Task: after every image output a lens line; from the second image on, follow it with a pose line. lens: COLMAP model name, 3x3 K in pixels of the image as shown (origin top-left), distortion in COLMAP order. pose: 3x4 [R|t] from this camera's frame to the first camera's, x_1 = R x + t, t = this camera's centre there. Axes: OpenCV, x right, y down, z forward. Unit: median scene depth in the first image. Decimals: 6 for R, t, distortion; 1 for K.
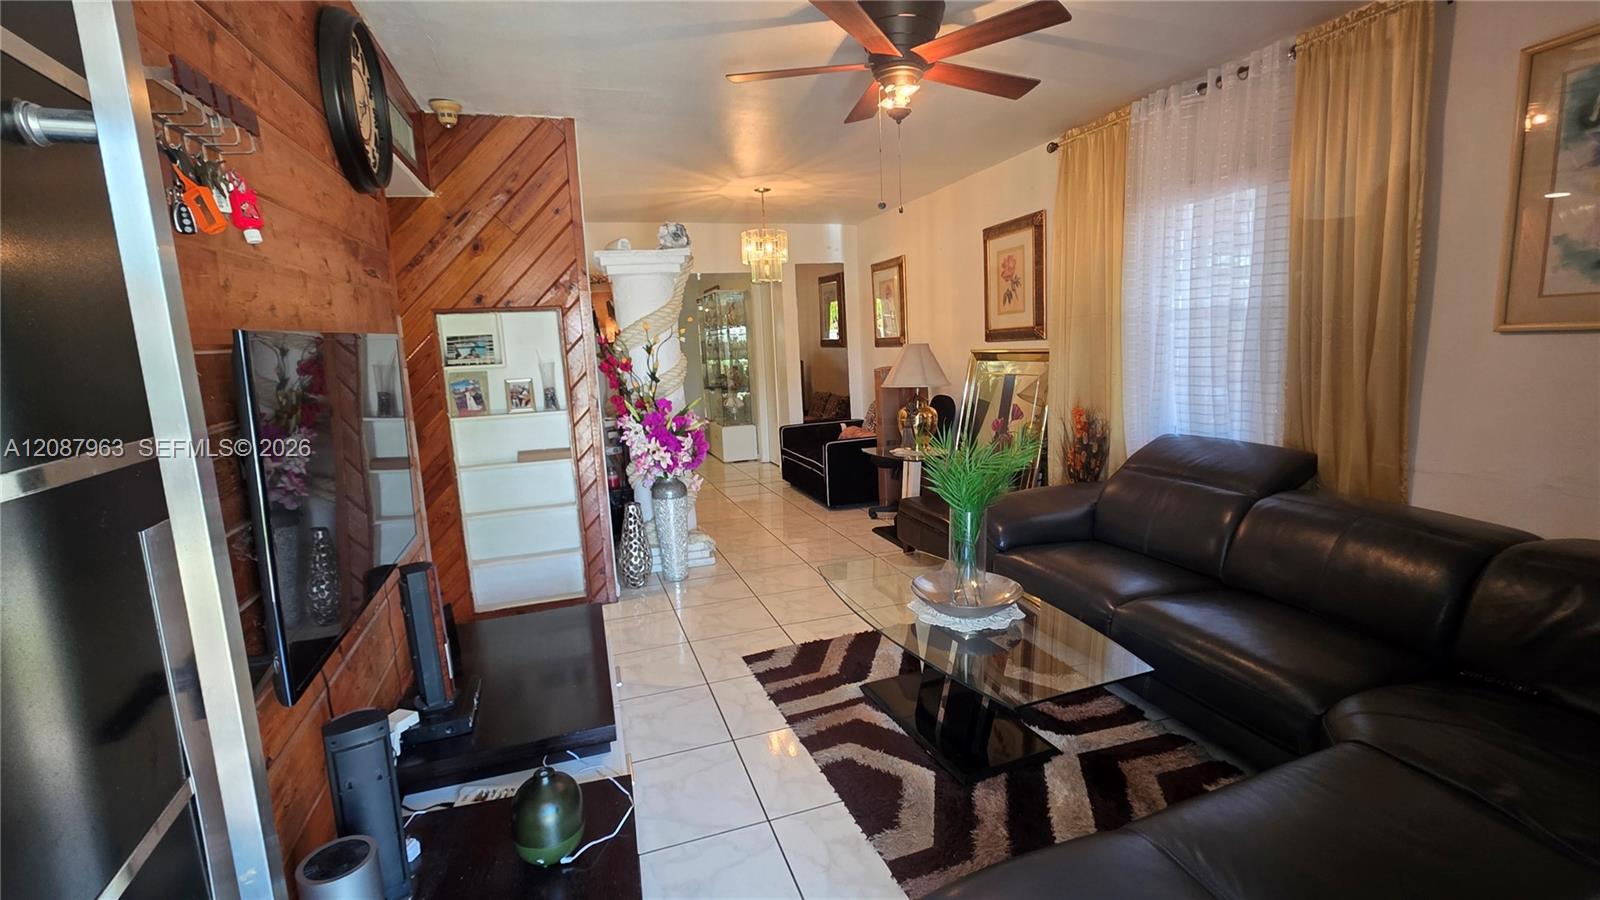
lens RADIAL K [[711.5, 0, 798.3], [0, 711.5, 445.3], [0, 0, 1]] dist [-0.000486, -0.000135]
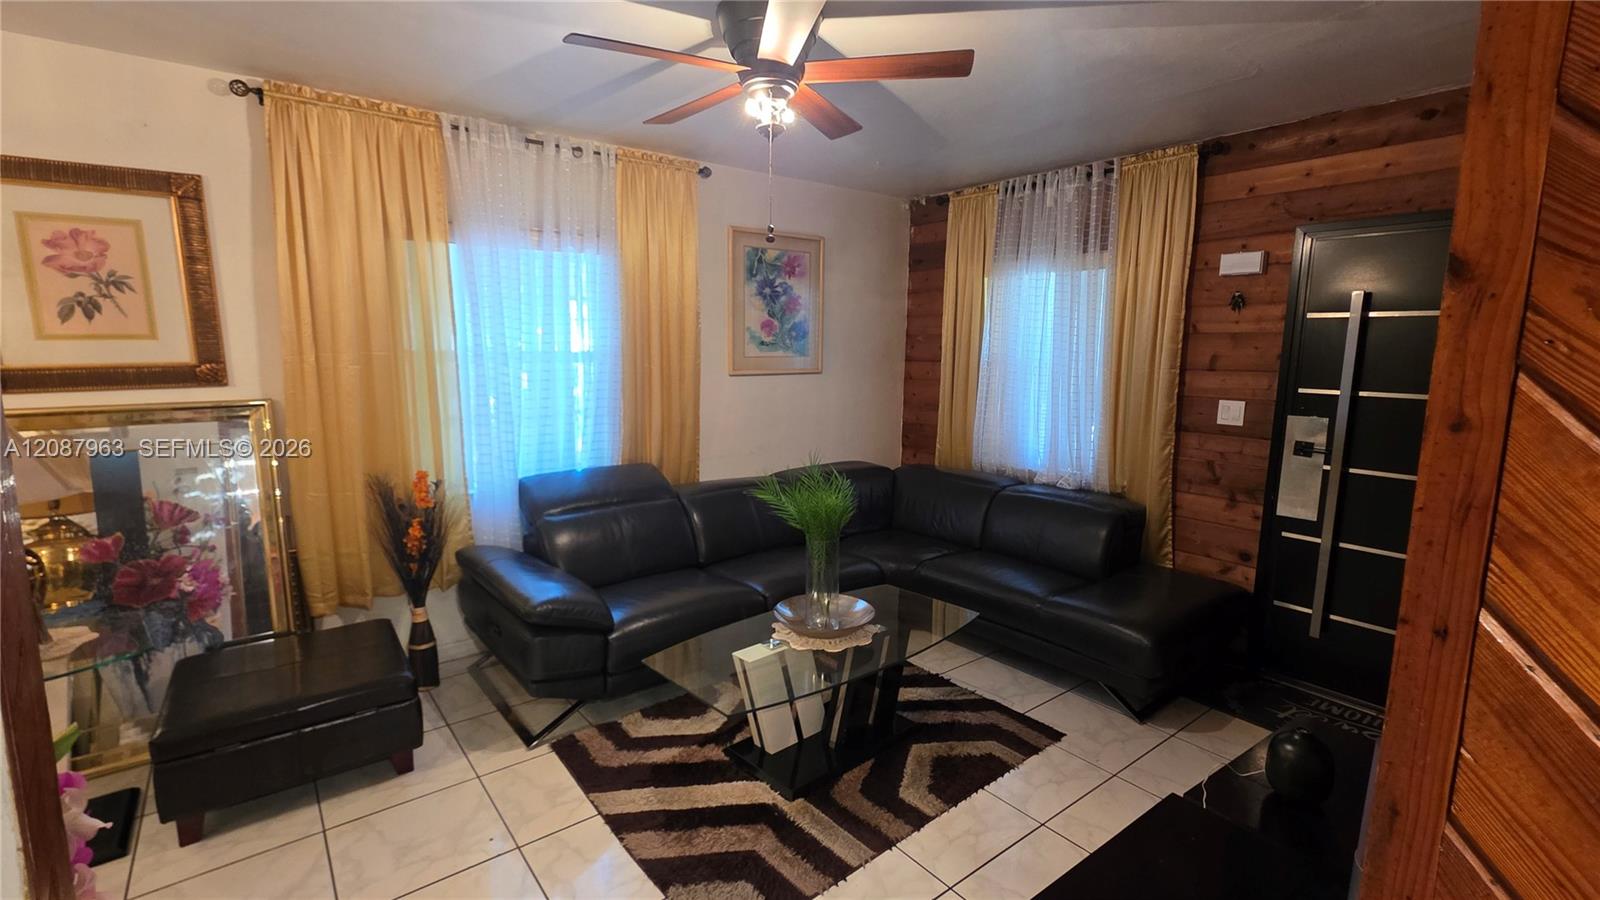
lens RADIAL K [[711.5, 0, 799.3], [0, 711.5, 445.1], [0, 0, 1]] dist [-0.000486, -0.000135]
pose [[-0.330053, -0.103230, 0.938301, -0.617932], [0.138649, 0.977920, 0.156360, -0.188115], [-0.933724, 0.181702, -0.308453, 1.097018]]
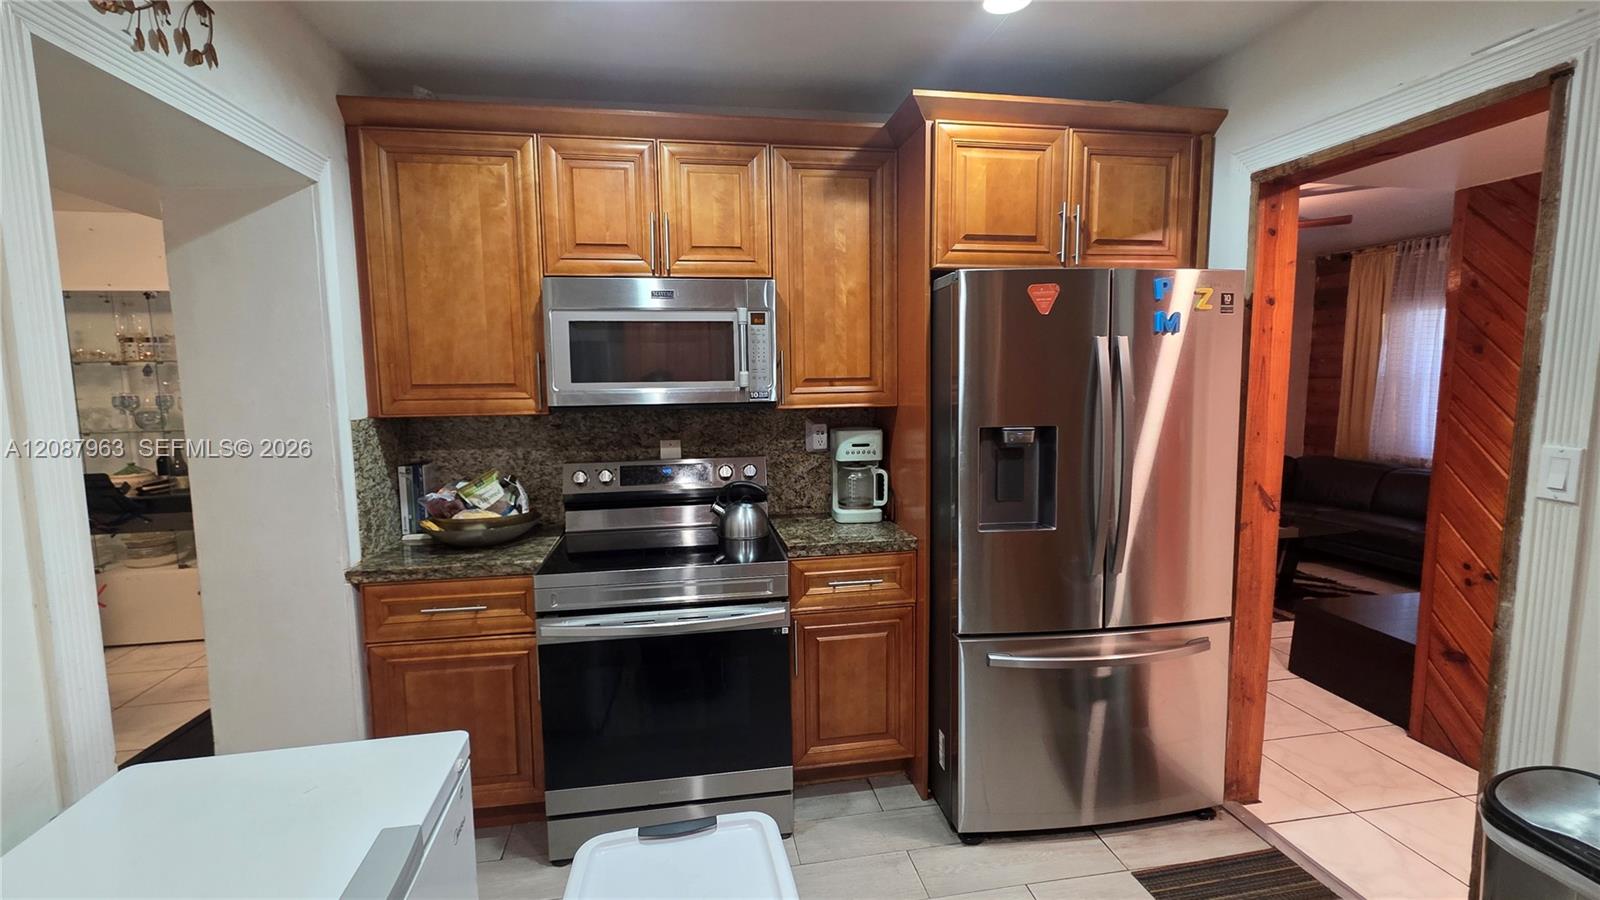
lens RADIAL K [[711.5, 0, 805.0], [0, 711.5, 447.1], [0, 0, 1]] dist [-0.000486, -0.000135]
pose [[0.126656, -0.069250, 0.989526, -1.488651], [0.147526, 0.987781, 0.050245, -0.214234], [-0.980915, 0.139617, 0.135325, 1.566933]]
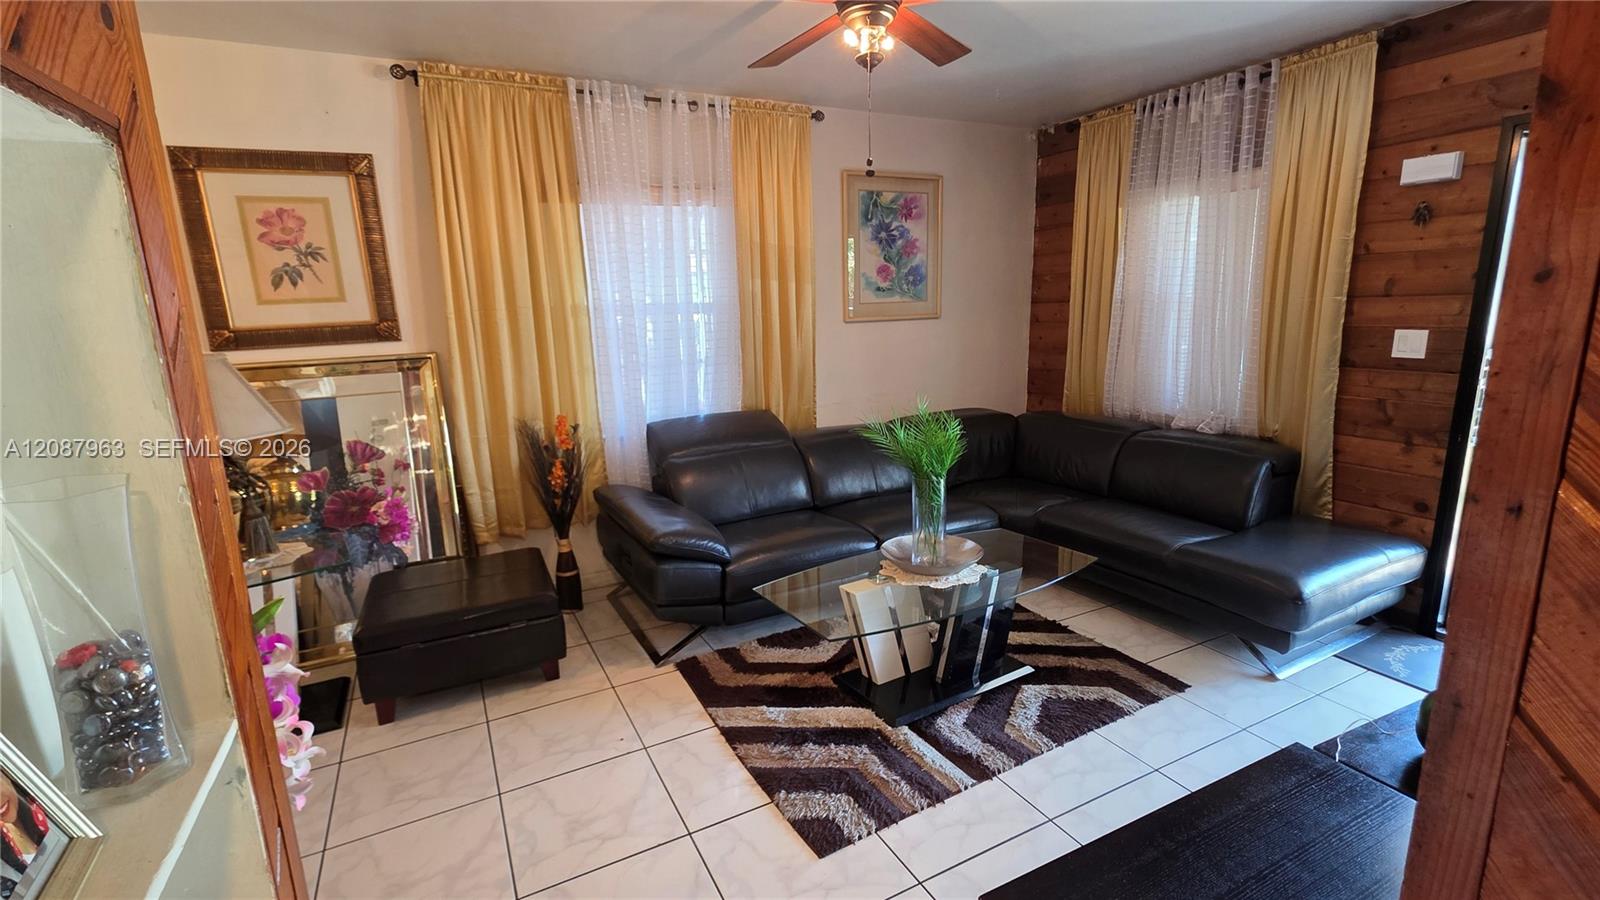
lens RADIAL K [[711.5, 0, 797.0], [0, 711.5, 445.5], [0, 0, 1]] dist [-0.000486, -0.000135]
pose [[-0.148130, -0.158132, 0.976244, -0.642126], [0.176654, 0.967027, 0.183444, -0.161833], [-0.973063, 0.199631, -0.115311, 1.072290]]
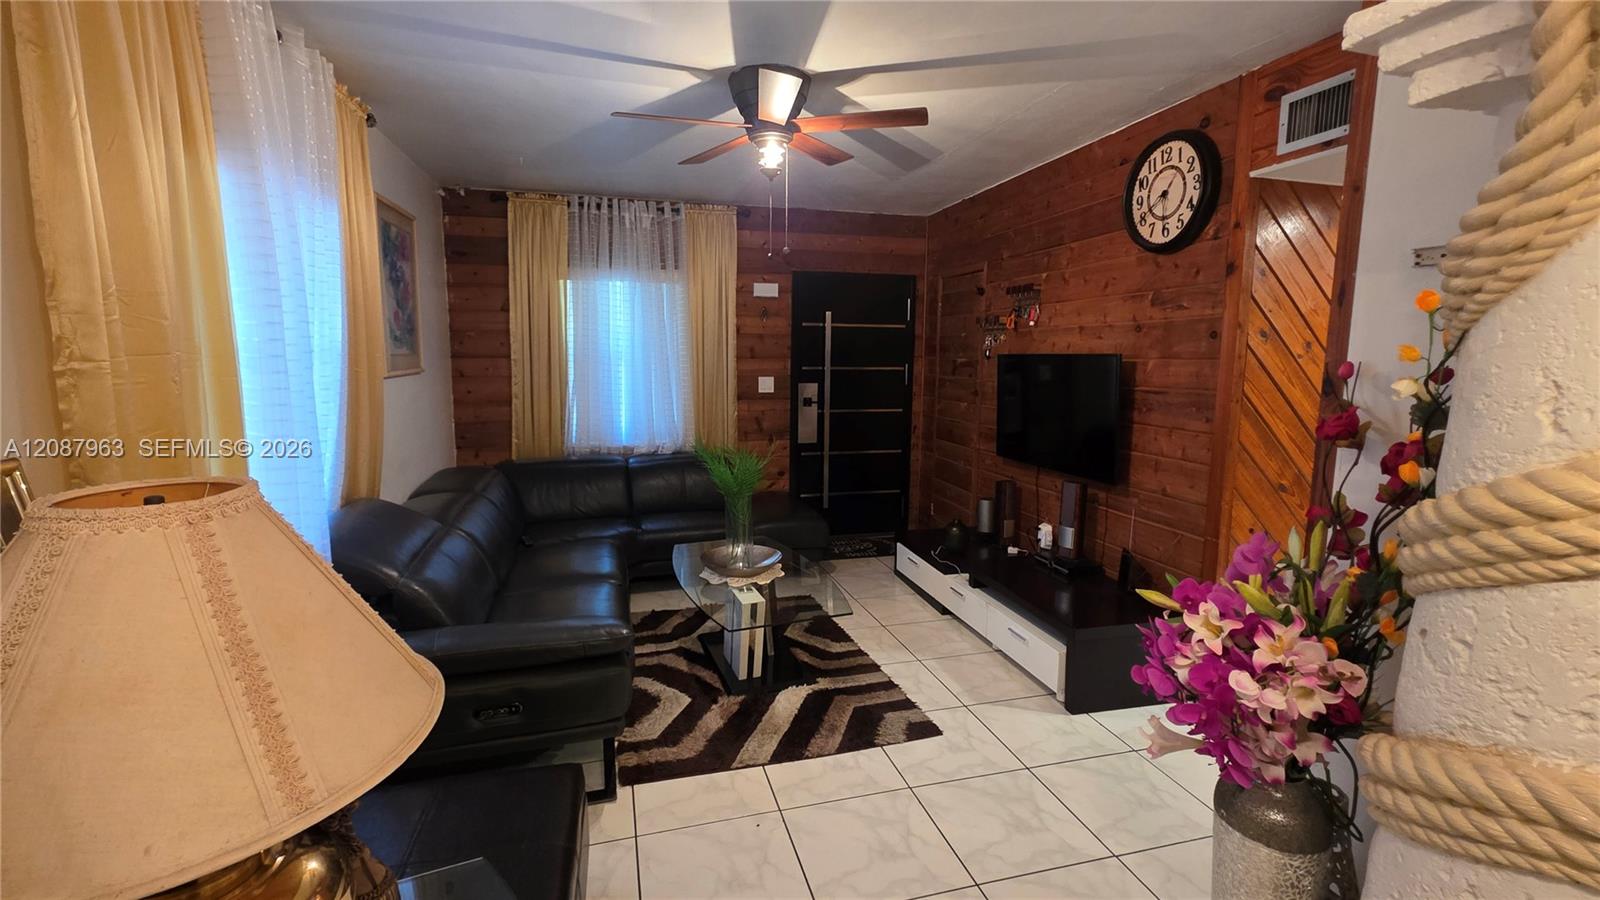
lens RADIAL K [[711.5, 0, 798.3], [0, 711.5, 446.3], [0, 0, 1]] dist [-0.000486, -0.000135]
pose [[-0.998083, 0.018497, 0.059055, 0.040497], [0.034202, 0.960176, 0.277295, -0.308418], [-0.051574, 0.278783, -0.958968, 1.844202]]
